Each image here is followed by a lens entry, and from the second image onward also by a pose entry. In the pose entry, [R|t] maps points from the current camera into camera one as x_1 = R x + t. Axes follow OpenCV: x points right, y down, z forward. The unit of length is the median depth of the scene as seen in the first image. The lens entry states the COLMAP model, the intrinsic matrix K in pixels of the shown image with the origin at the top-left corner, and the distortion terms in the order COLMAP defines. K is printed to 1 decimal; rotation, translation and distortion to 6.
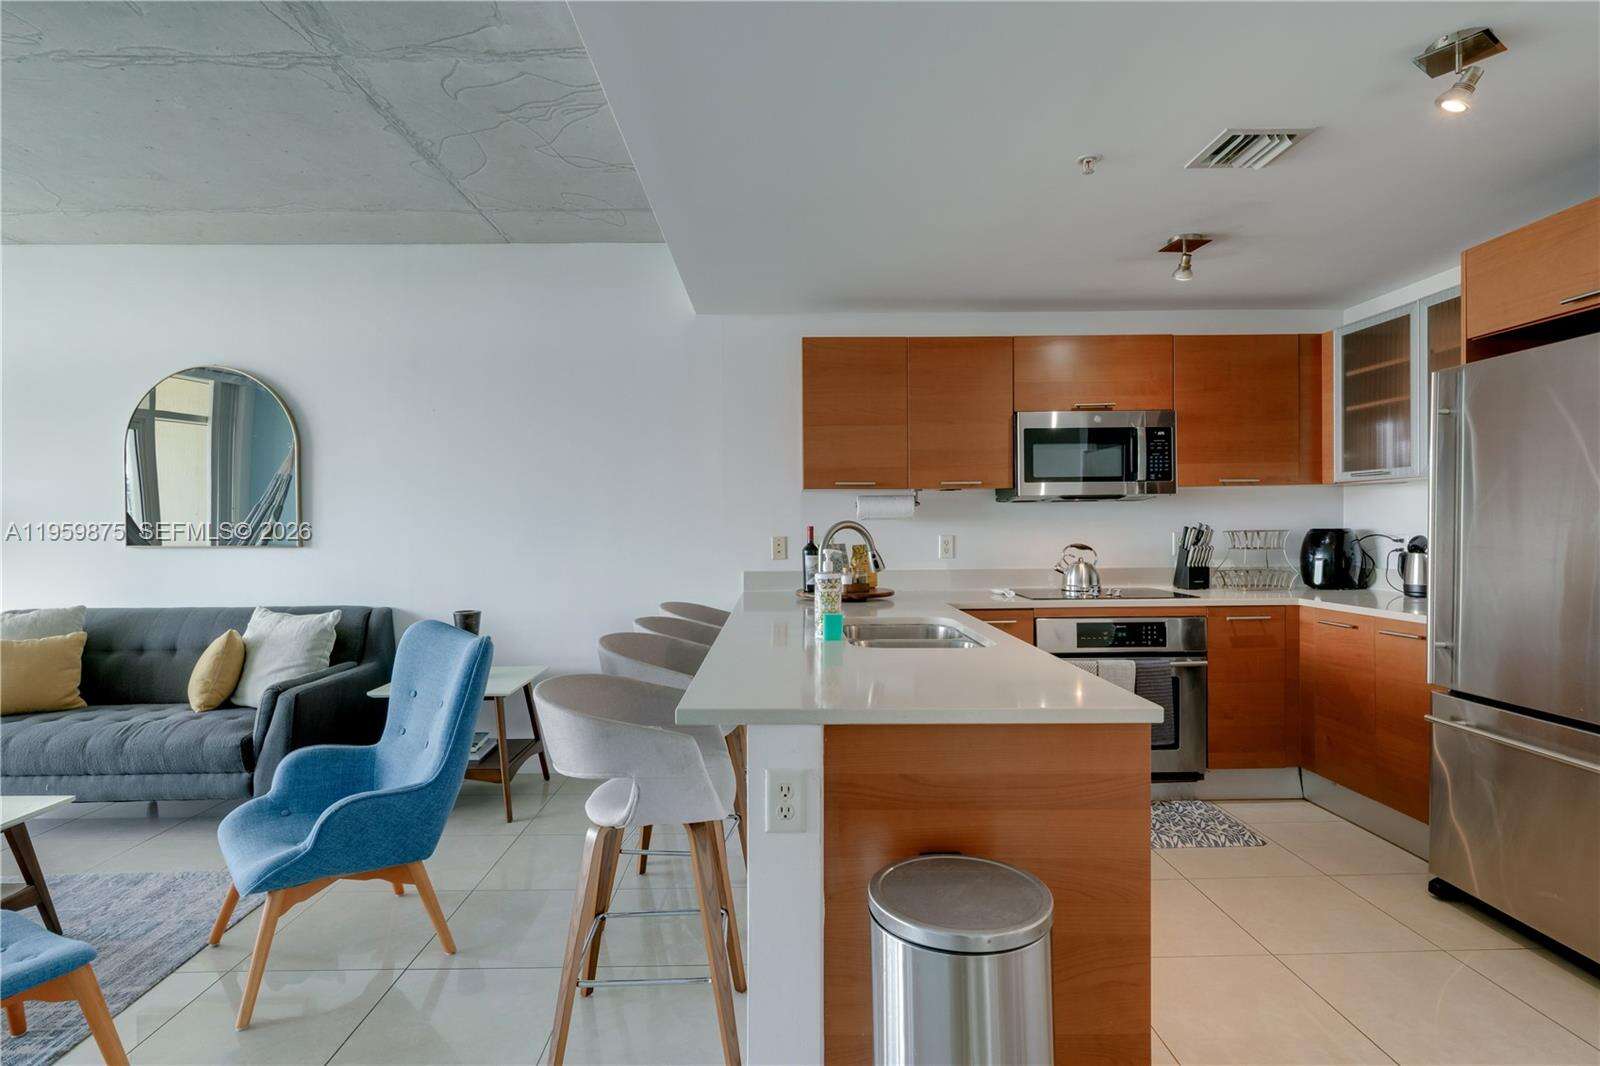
lens RADIAL K [[814.0, 0, 795.3], [0, 814.0, 530.5], [0, 0, 1]] dist [0.002321, -0.000241]
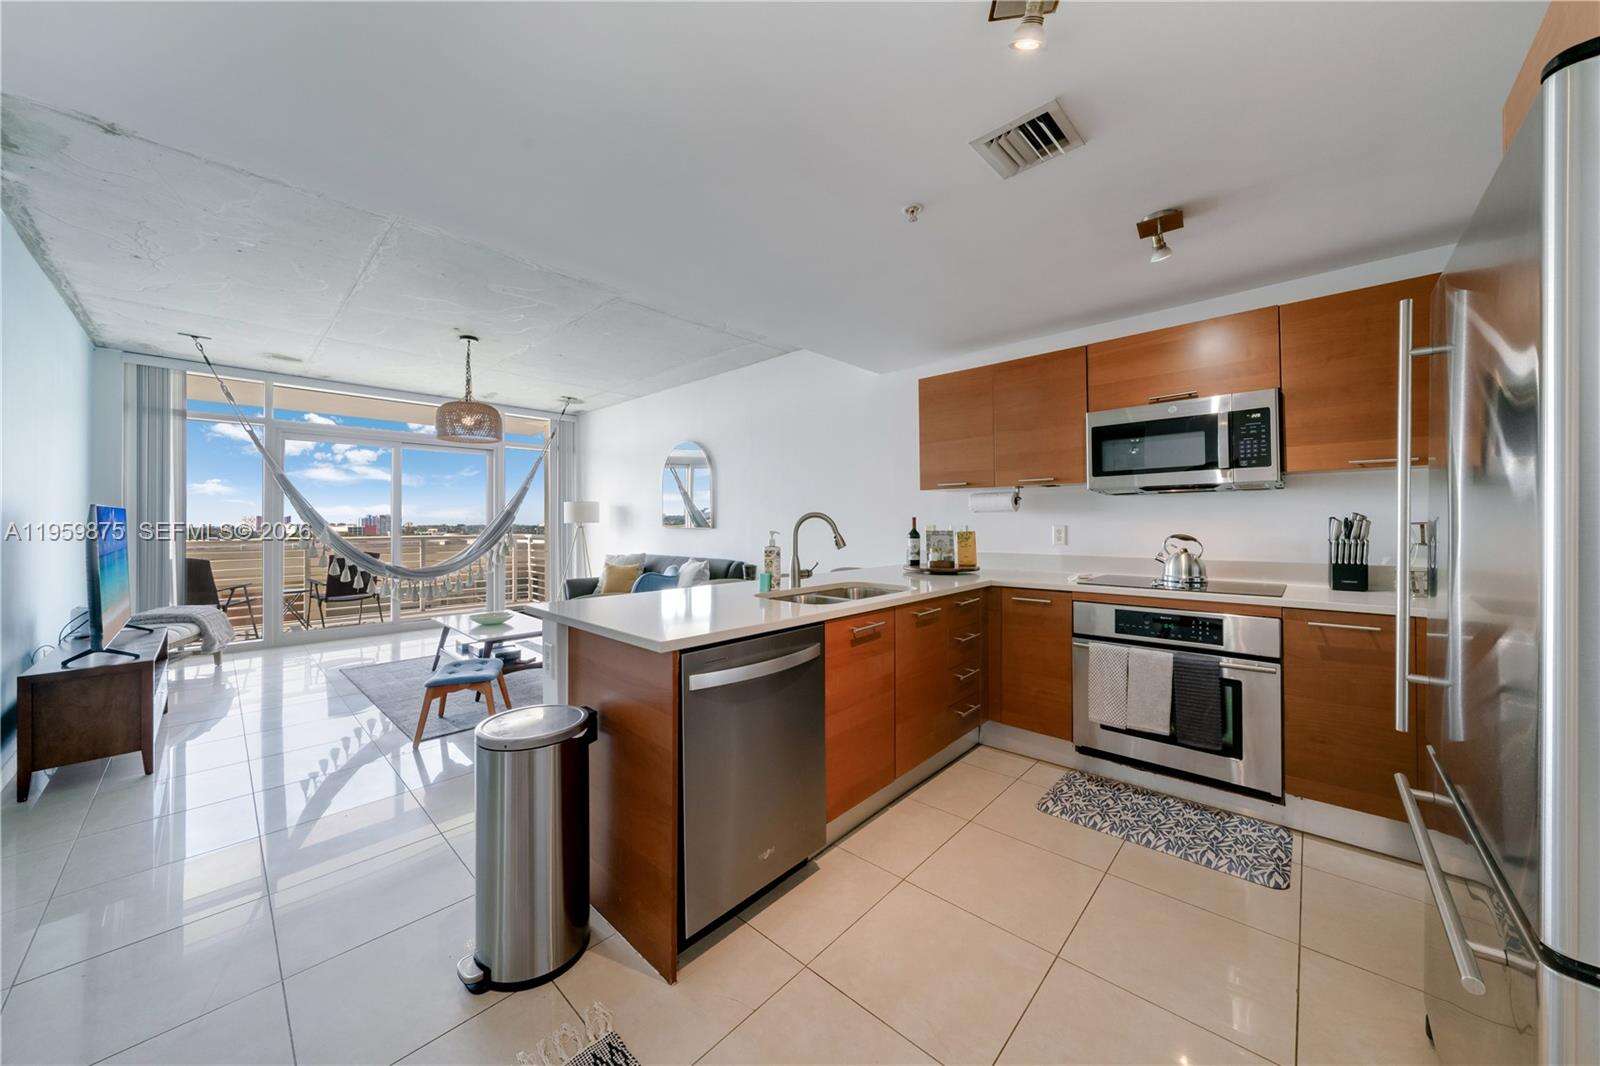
lens RADIAL K [[551.1, 0, 795.0], [0, 551.1, 516.3], [0, 0, 1]] dist [-0.008383, 0.000060]
pose [[0.716855, -0.003299, -0.697215, 0.521504], [-0.005778, 0.999926, -0.010672, 0.004155], [0.697199, 0.011679, 0.716783, 0.200118]]
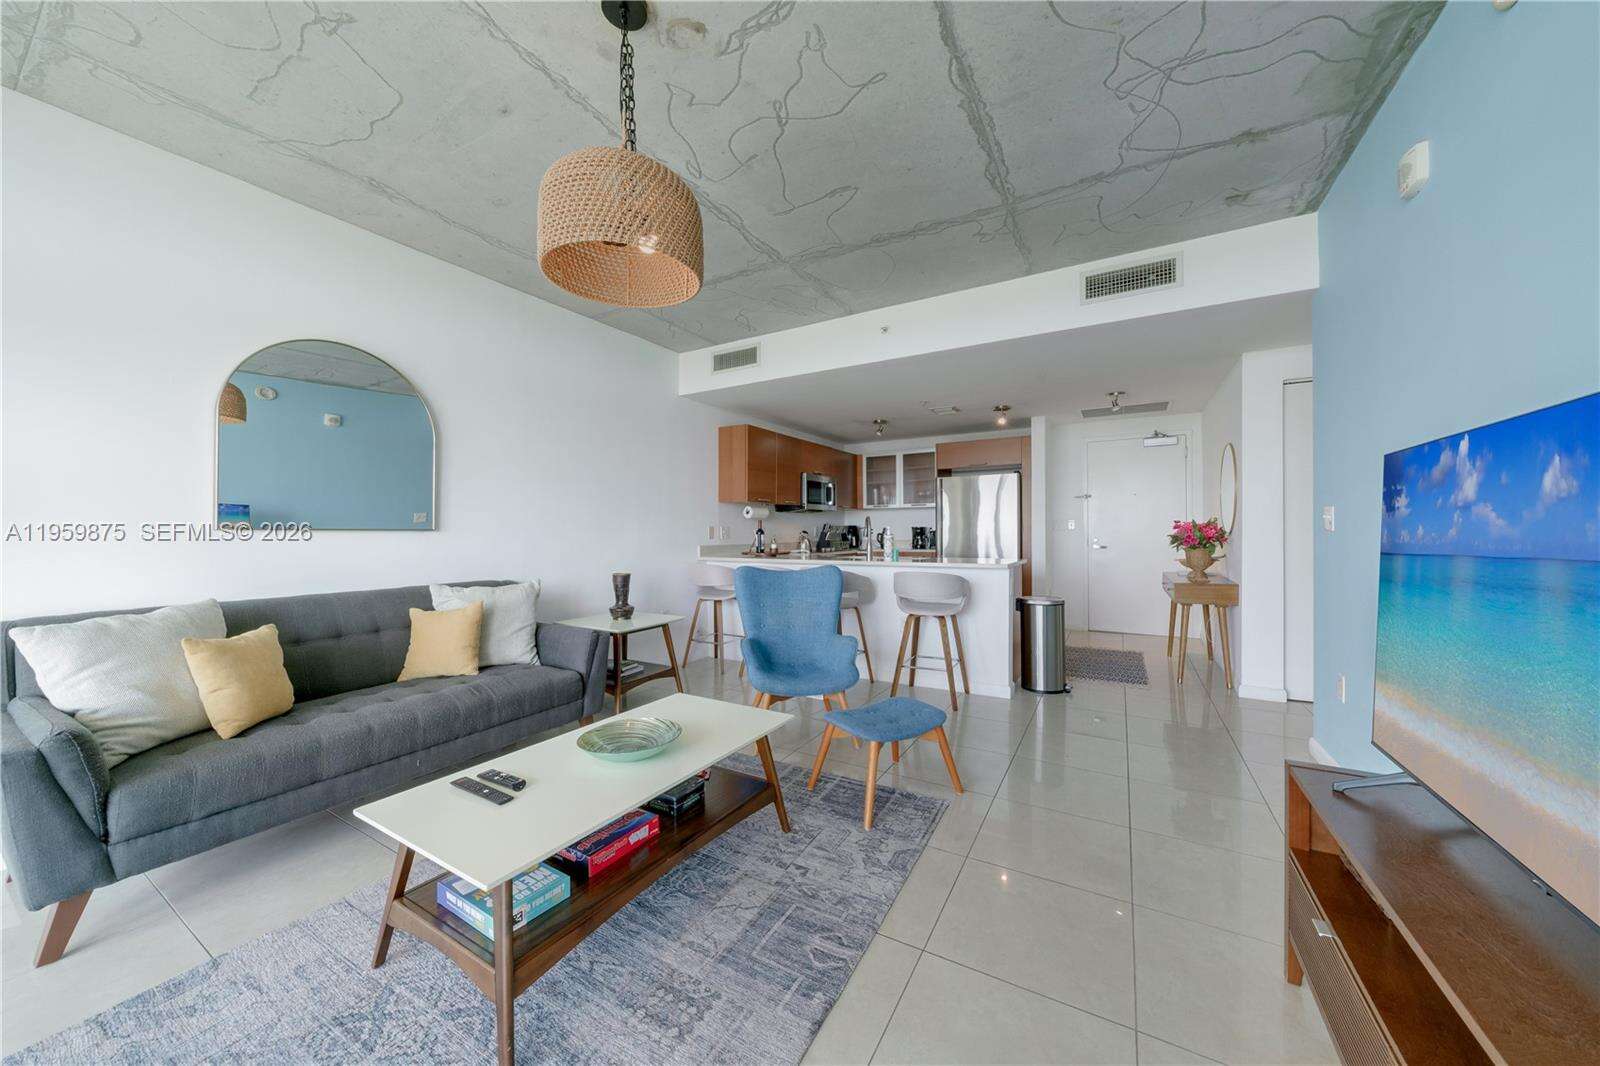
lens RADIAL K [[548.8, 0, 800.0], [0, 548.8, 533.0], [0, 0, 1]] dist [-0.005926, -0.000022]
pose [[0.518371, 0.000594, 0.855156, -1.089327], [0.007407, 0.999959, -0.005185, 0.033915], [-0.855124, 0.009022, 0.518345, 0.215304]]
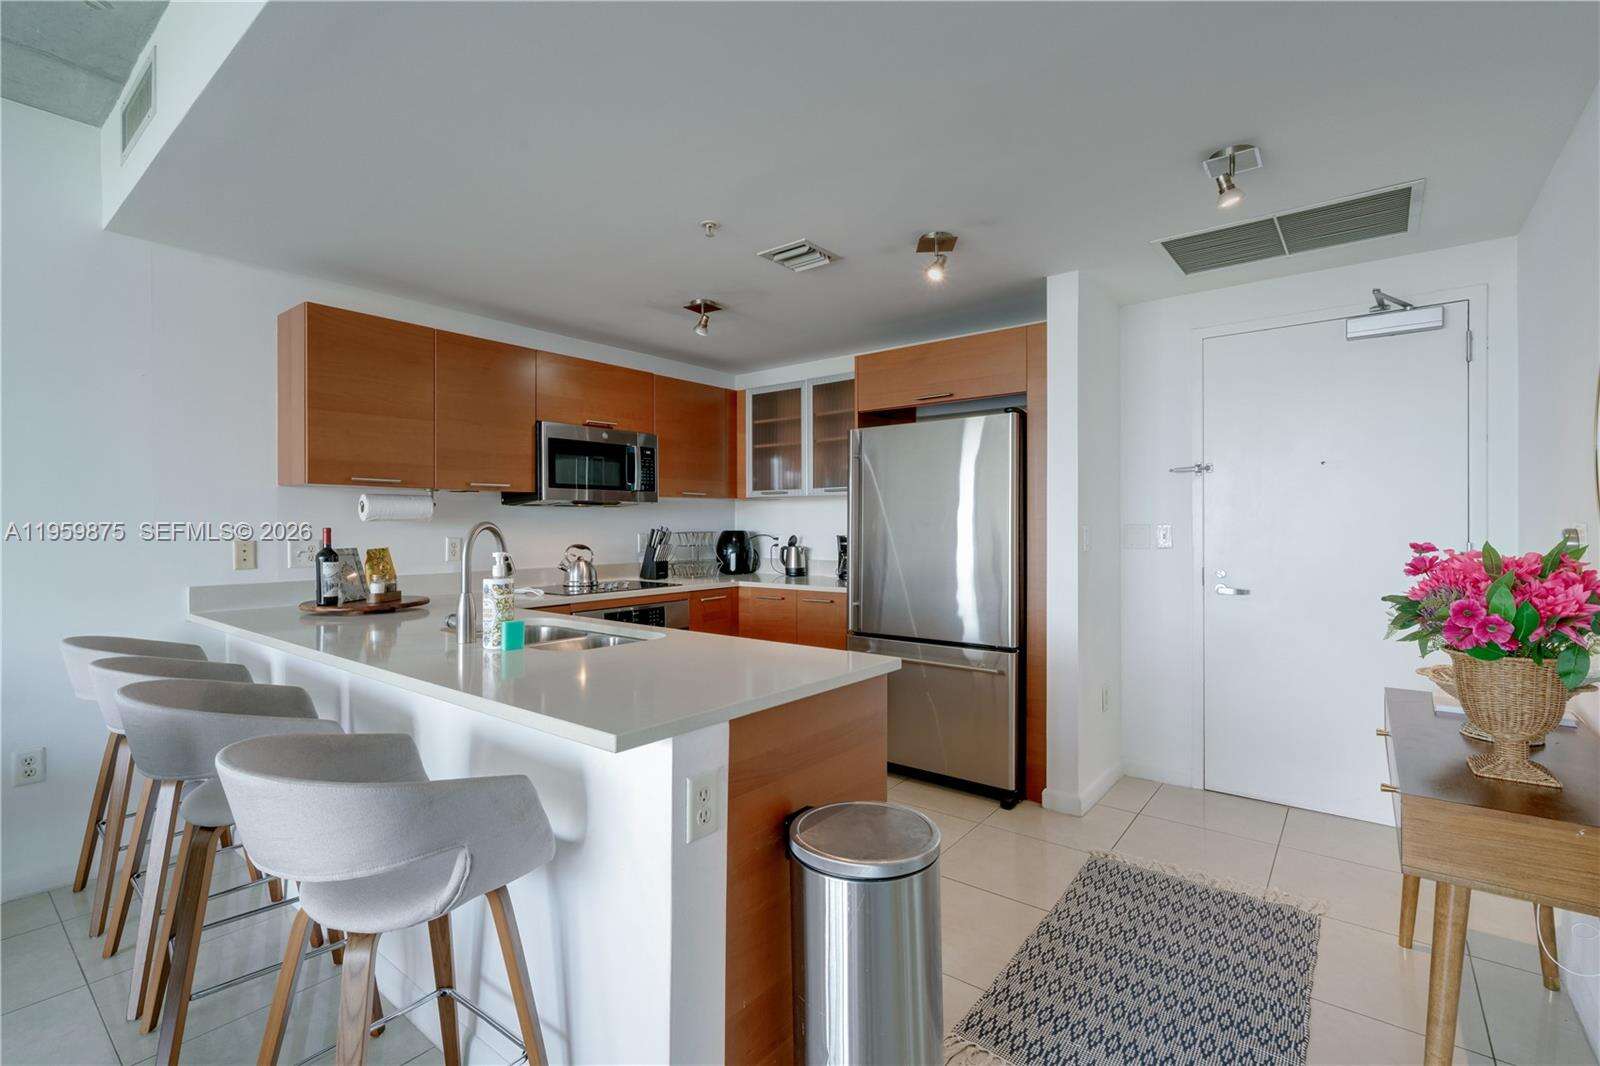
lens RADIAL K [[719.7, 0, 794.3], [0, 719.7, 529.5], [0, 0, 1]] dist [0.000502, 0.000108]
pose [[0.637673, 0.000927, 0.770307, -0.249242], [0.002448, 0.999992, -0.003230, -0.000019], [-0.770303, 0.003946, 0.637665, 0.147325]]
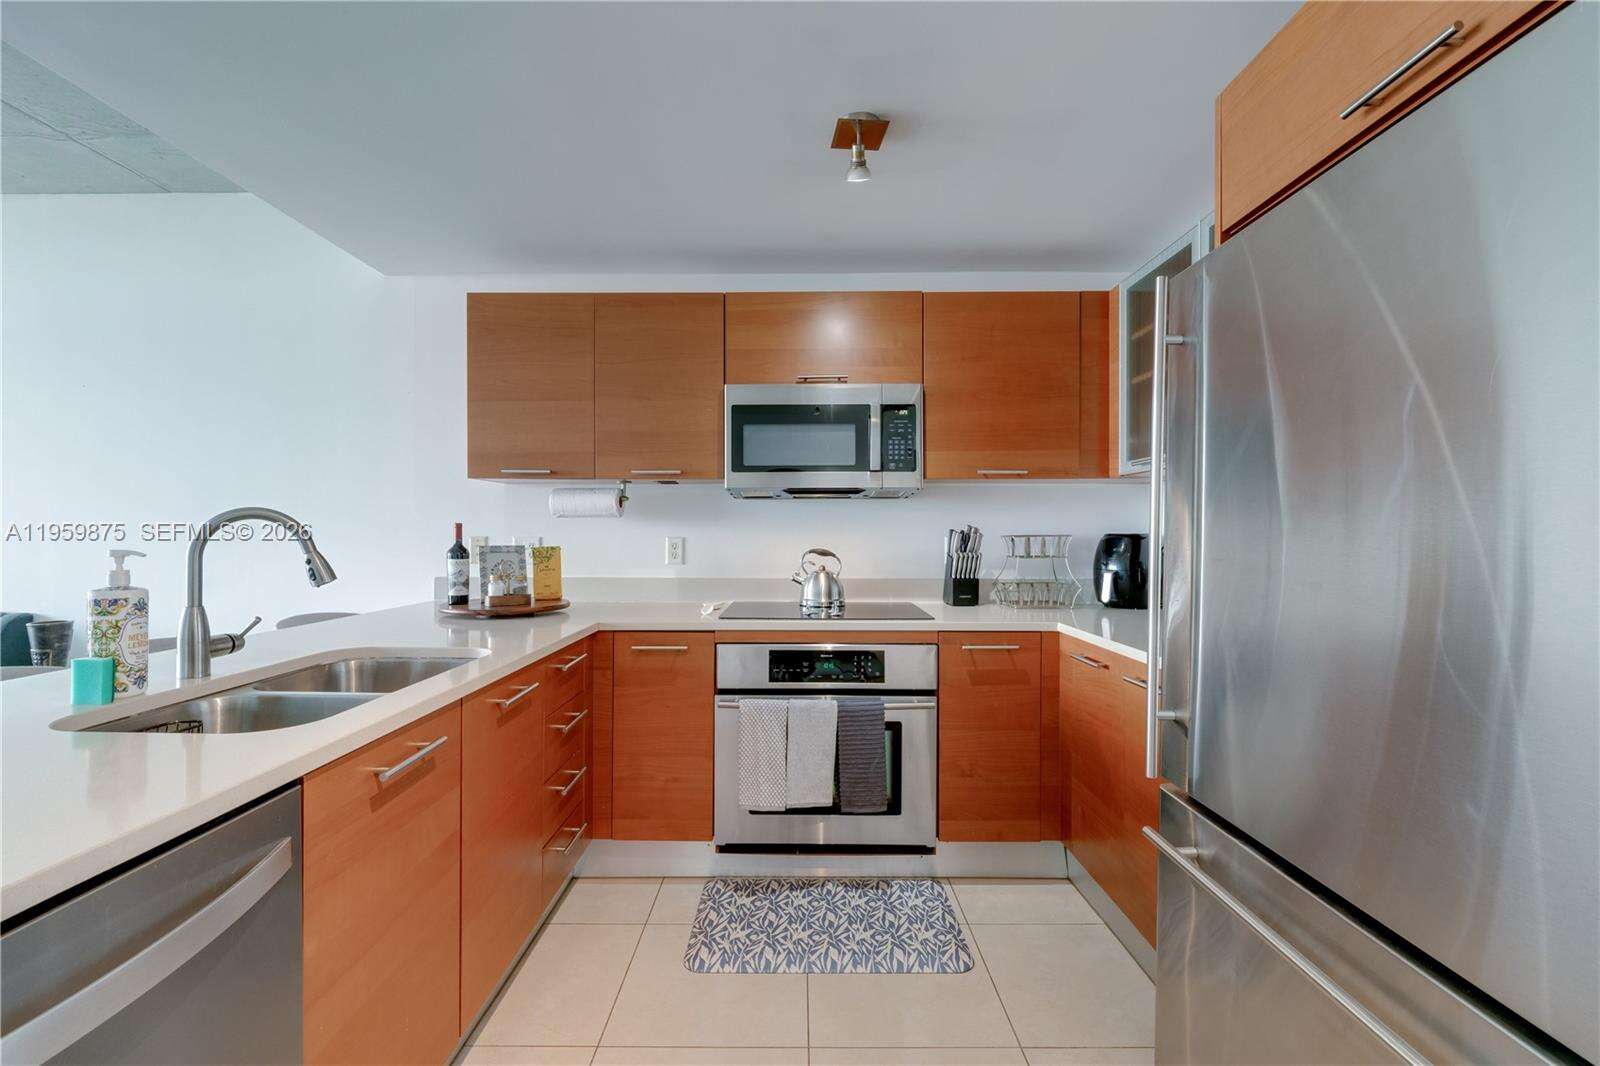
lens RADIAL K [[673.1, 0, 793.8], [0, 673.1, 534.2], [0, 0, 1]] dist [-0.002323, -0.000115]
pose [[0.999583, 0.010392, -0.026957, 0.370607], [-0.010544, 0.999929, -0.005502, 0.005783], [0.026898, 0.005784, 0.999621, 0.343532]]
